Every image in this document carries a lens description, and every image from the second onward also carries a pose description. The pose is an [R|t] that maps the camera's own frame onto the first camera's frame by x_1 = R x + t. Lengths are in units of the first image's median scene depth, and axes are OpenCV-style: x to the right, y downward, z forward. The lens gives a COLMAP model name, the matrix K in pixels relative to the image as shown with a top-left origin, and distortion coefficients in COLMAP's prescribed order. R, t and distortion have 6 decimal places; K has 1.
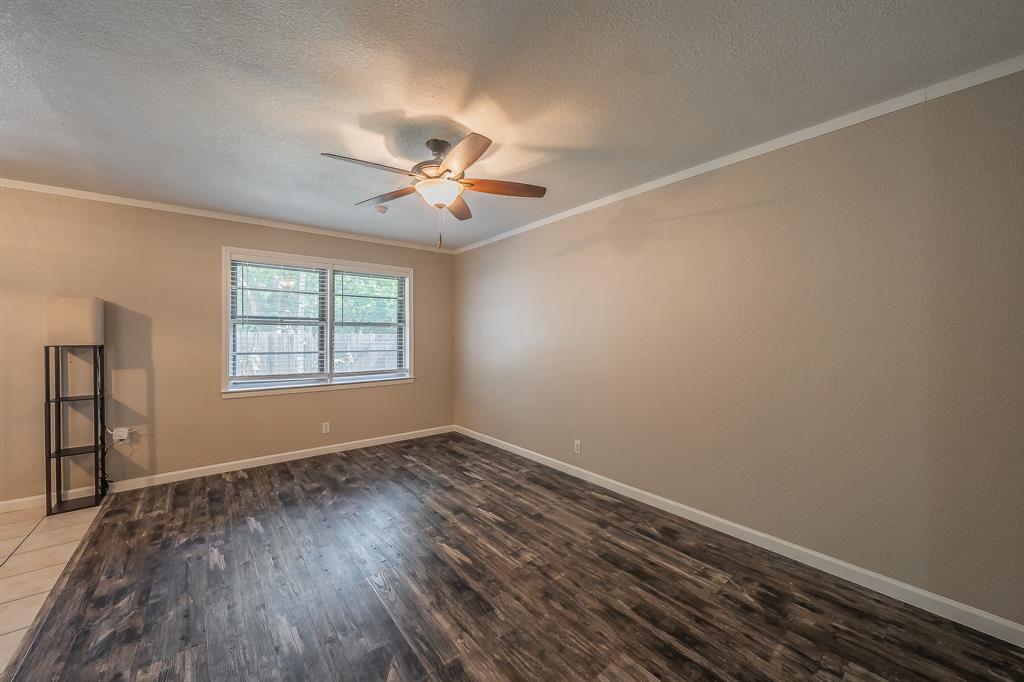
lens RADIAL K [[357.7, 0, 536.1], [0, 357.7, 338.1], [0, 0, 1]] dist [0.001687, 0.000050]
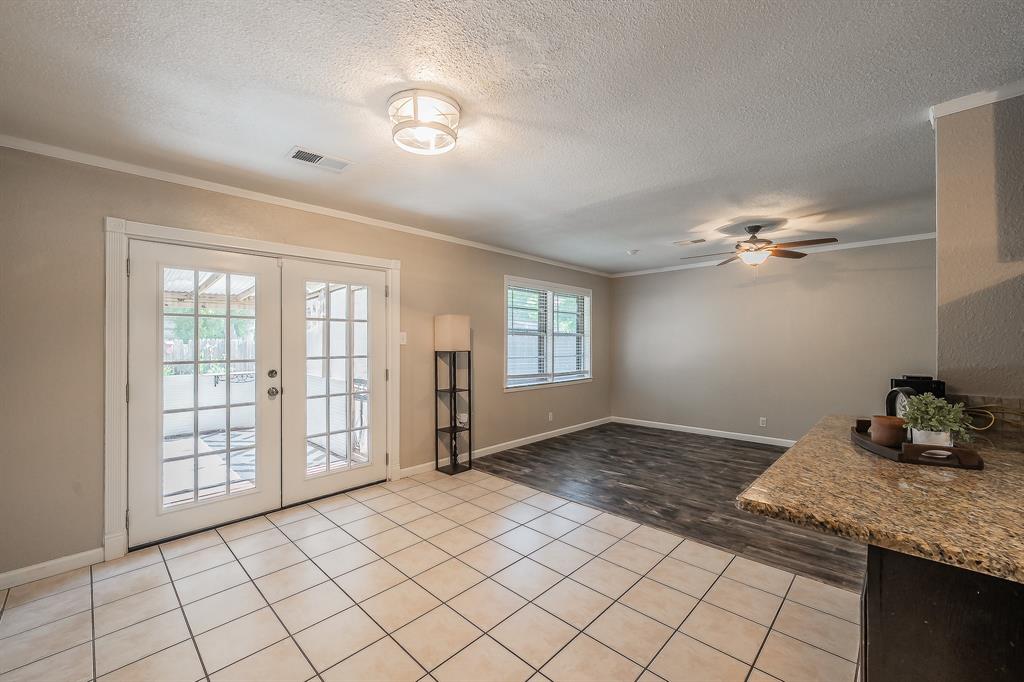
lens RADIAL K [[408.2, 0, 486.5], [0, 408.2, 340.3], [0, 0, 1]] dist [0.002587, 0.001052]
pose [[0.991611, 0.000809, 0.129255, -1.018358], [0.000670, 0.999935, -0.011396, -0.003052], [-0.129256, 0.011387, 0.991546, -0.408091]]
